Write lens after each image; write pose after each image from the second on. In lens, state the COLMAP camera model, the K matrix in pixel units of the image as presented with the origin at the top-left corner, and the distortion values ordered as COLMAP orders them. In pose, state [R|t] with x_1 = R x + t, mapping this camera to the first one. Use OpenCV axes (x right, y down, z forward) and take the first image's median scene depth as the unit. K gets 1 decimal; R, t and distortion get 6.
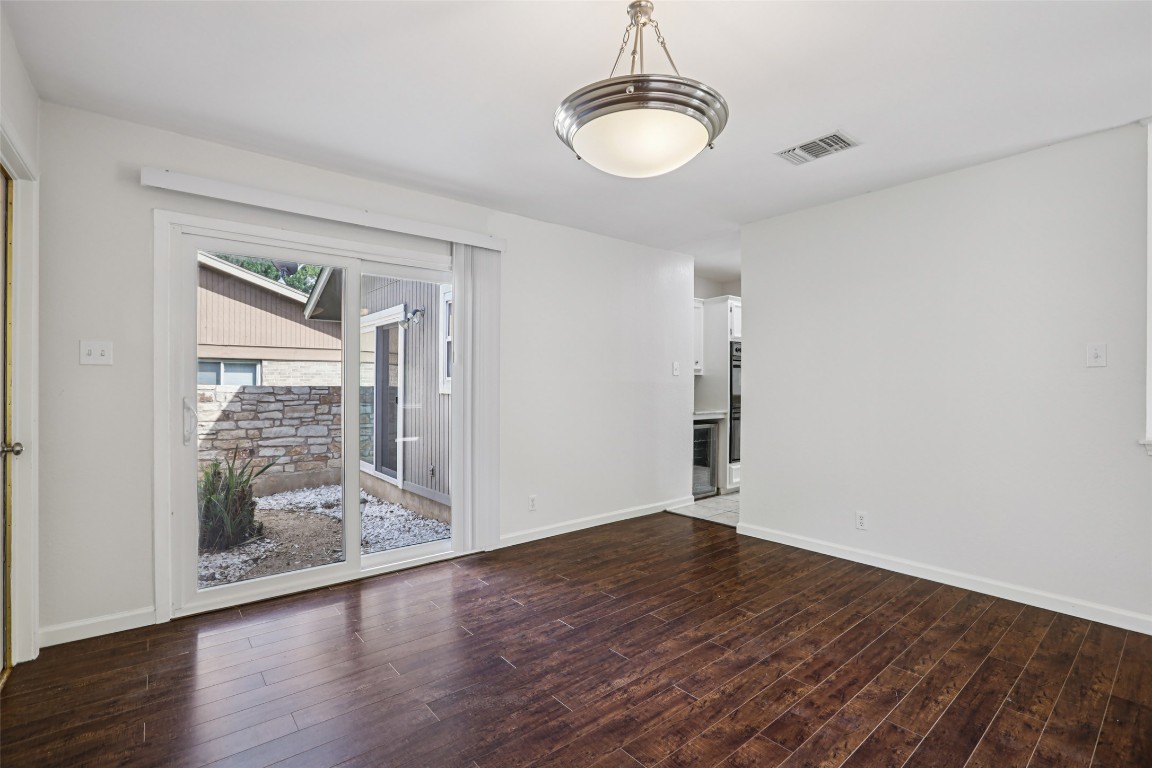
lens RADIAL K [[520.7, 0, 577.5], [0, 520.7, 389.3], [0, 0, 1]] dist [0.002325, 0.003970]
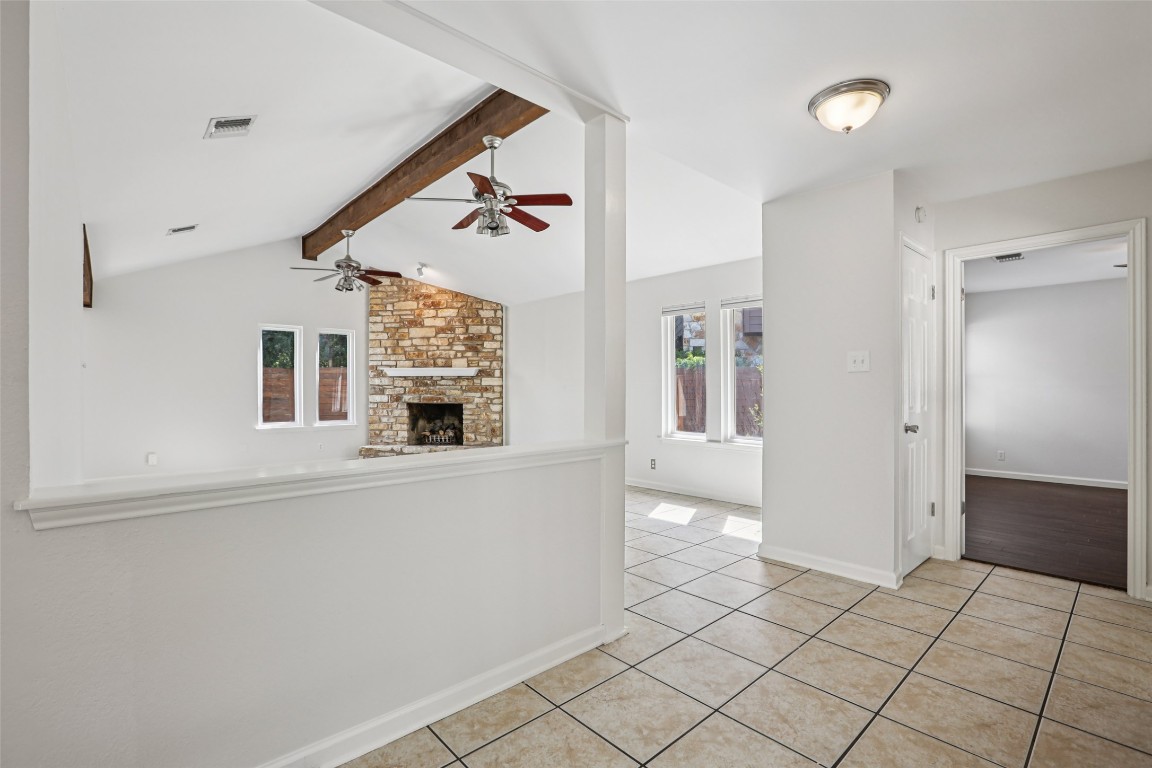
lens RADIAL K [[520.7, 0, 577.4], [0, 520.7, 386.2], [0, 0, 1]] dist [0.002325, 0.003970]
pose [[-0.043448, -0.002414, 0.999053, 0.587725], [-0.000857, 0.999997, 0.002378, -0.007627], [-0.999055, -0.000753, -0.043450, 0.526222]]
